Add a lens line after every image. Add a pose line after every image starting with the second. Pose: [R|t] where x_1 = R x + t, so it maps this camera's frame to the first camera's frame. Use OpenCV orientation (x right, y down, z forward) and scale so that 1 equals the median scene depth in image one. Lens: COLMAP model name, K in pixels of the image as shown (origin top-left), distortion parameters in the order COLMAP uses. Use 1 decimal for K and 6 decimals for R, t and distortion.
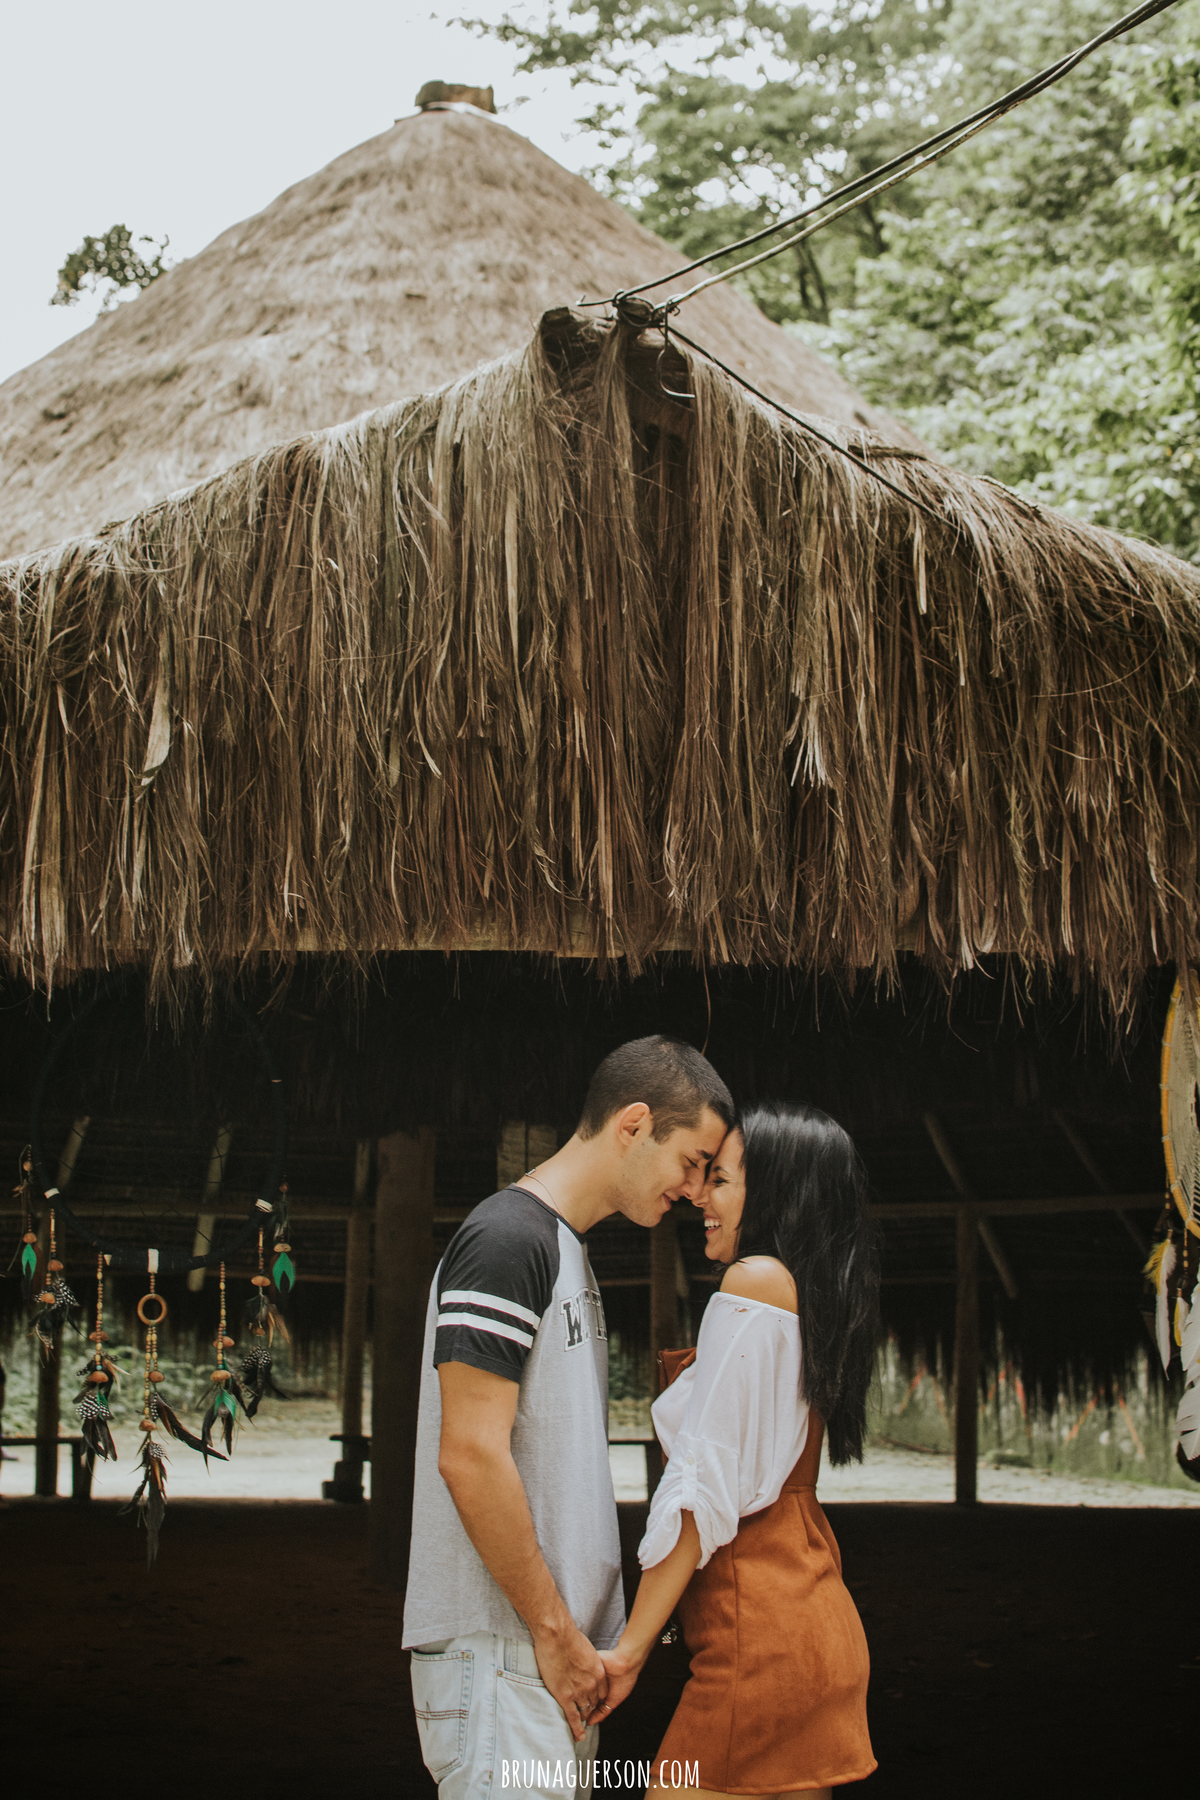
lens RADIAL K [[2872.8, 0, 600.0], [0, 2872.8, 900.0], [0, 0, 1]] dist [-0.140017, 0.065917]
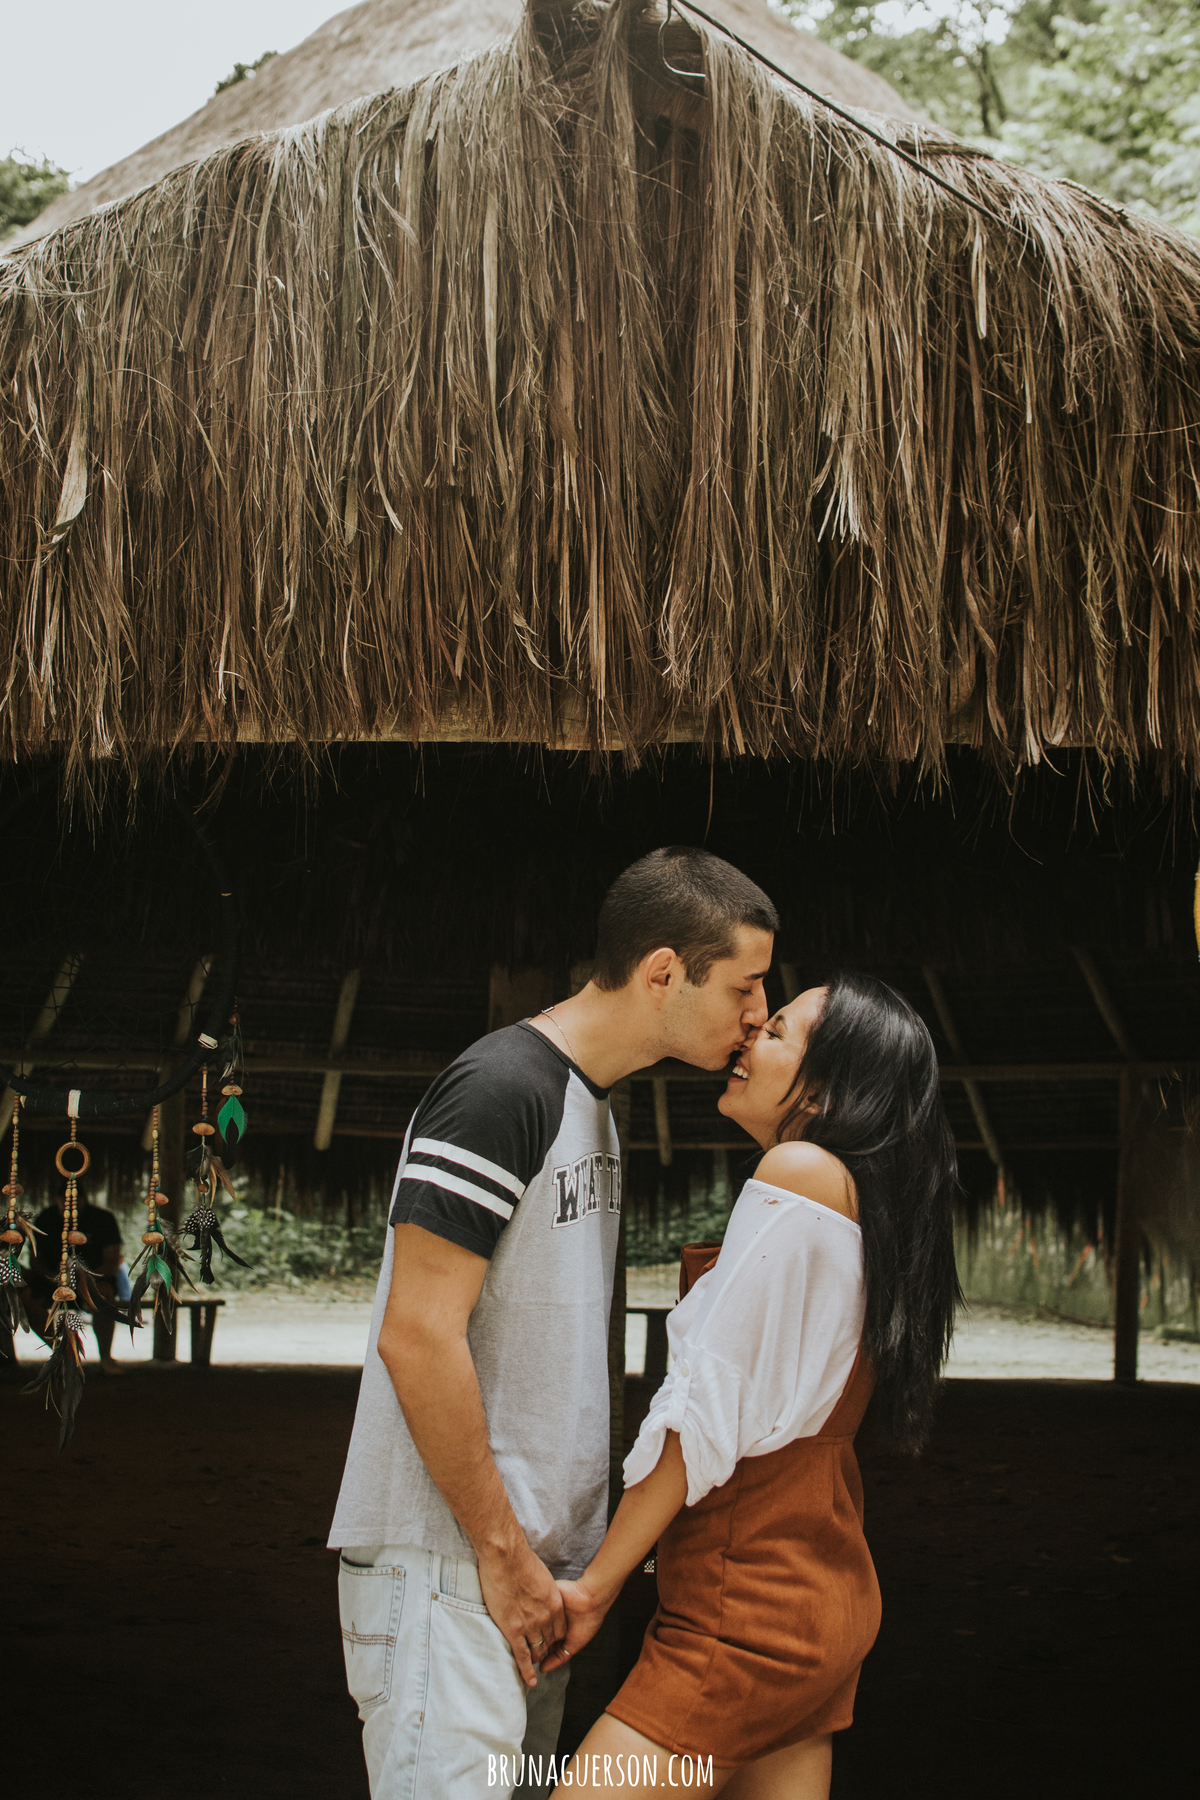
lens RADIAL K [[2935.8, 0, 600.0], [0, 2935.8, 900.0], [0, 0, 1]] dist [-0.145743, 0.118248]
pose [[0.998093, 0.005690, -0.061458, 0.054598], [-0.002679, 0.998797, 0.048964, 0.022031], [0.061662, -0.048706, 0.996908, 0.140128]]
